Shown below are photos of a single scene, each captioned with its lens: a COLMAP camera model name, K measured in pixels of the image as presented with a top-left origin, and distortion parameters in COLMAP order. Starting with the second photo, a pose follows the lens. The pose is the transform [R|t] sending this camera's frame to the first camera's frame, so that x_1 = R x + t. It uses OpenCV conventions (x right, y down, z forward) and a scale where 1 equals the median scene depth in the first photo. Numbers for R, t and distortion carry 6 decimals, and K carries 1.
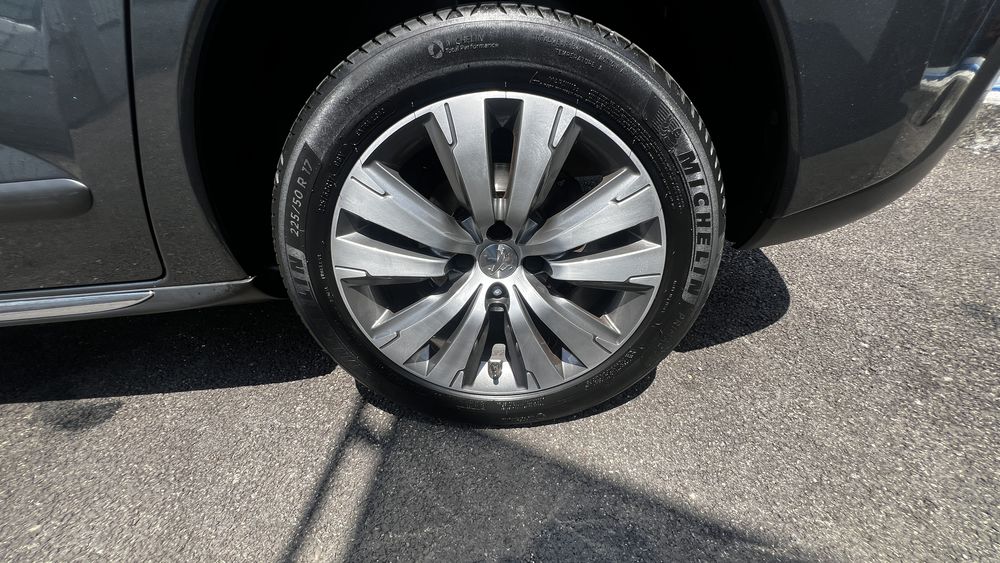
lens RADIAL K [[406.1, 0, 499.2], [0, 406.1, 285.3], [0, 0, 1]] dist [-0.004763, 0.000324]
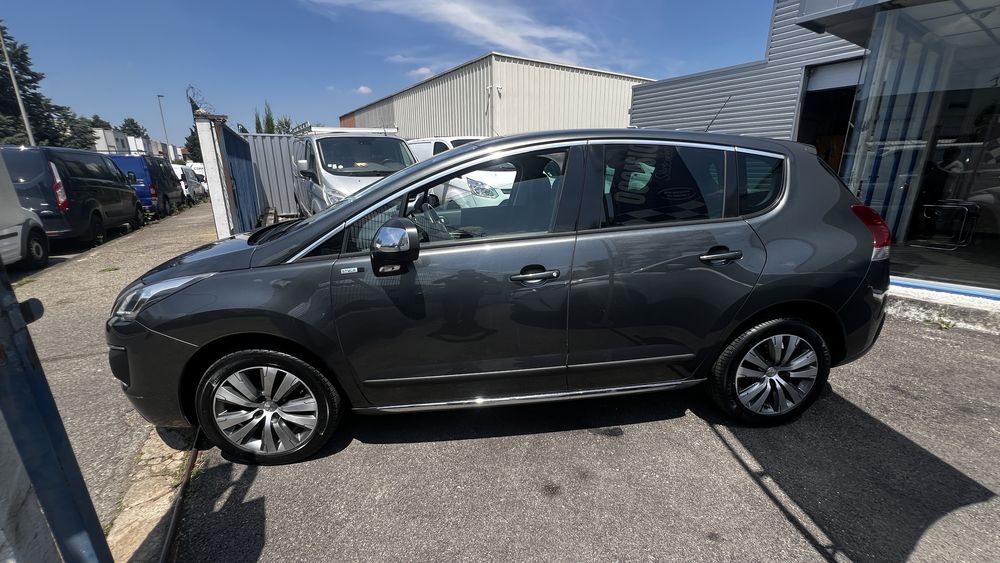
lens RADIAL K [[406.1, 0, 499.7], [0, 406.1, 283.7], [0, 0, 1]] dist [-0.004763, 0.000324]
pose [[0.994470, 0.012555, 0.104271, -2.774567], [0.014866, 0.966006, -0.258093, 0.071987], [-0.103967, 0.258216, 0.960477, -2.395165]]
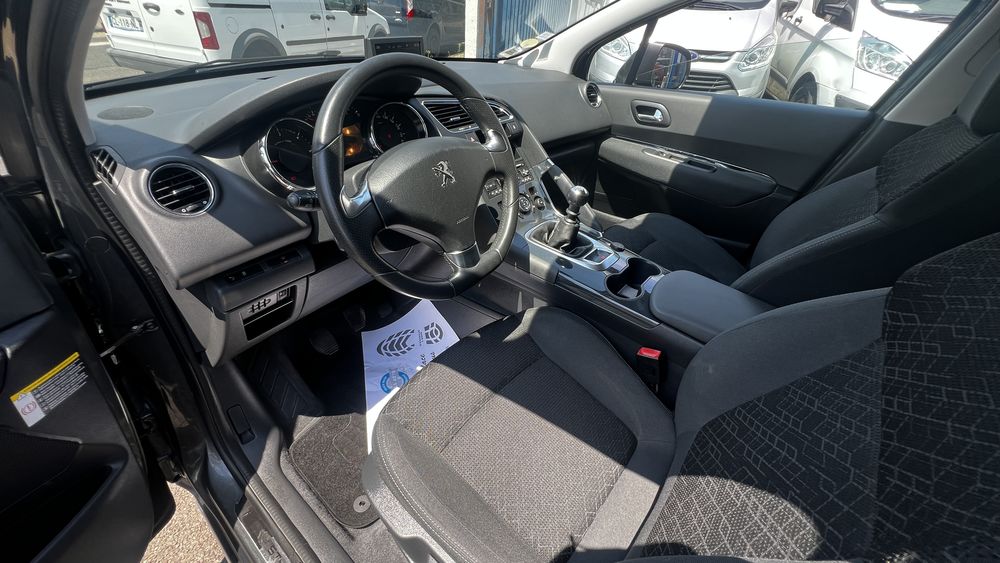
lens RADIAL K [[406.1, 0, 493.4], [0, 406.1, 279.1], [0, 0, 1]] dist [-0.004763, 0.000324]
pose [[0.754891, 0.454484, -0.472846, -2.180061], [-0.418217, 0.888943, 0.186747, -1.321732], [0.505207, 0.056779, 0.861129, 0.177500]]
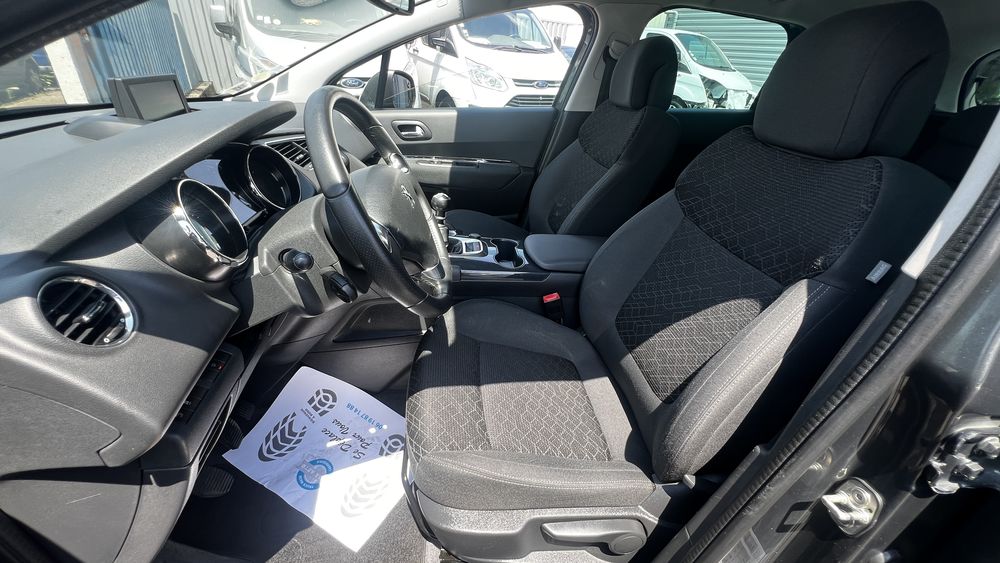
lens RADIAL K [[406.1, 0, 498.5], [0, 406.1, 281.4], [0, 0, 1]] dist [-0.004763, 0.000324]
pose [[0.988775, 0.055718, 0.138634, -2.768603], [-0.051586, 0.998116, -0.033228, -1.075153], [-0.140224, 0.025703, 0.989786, -0.079286]]
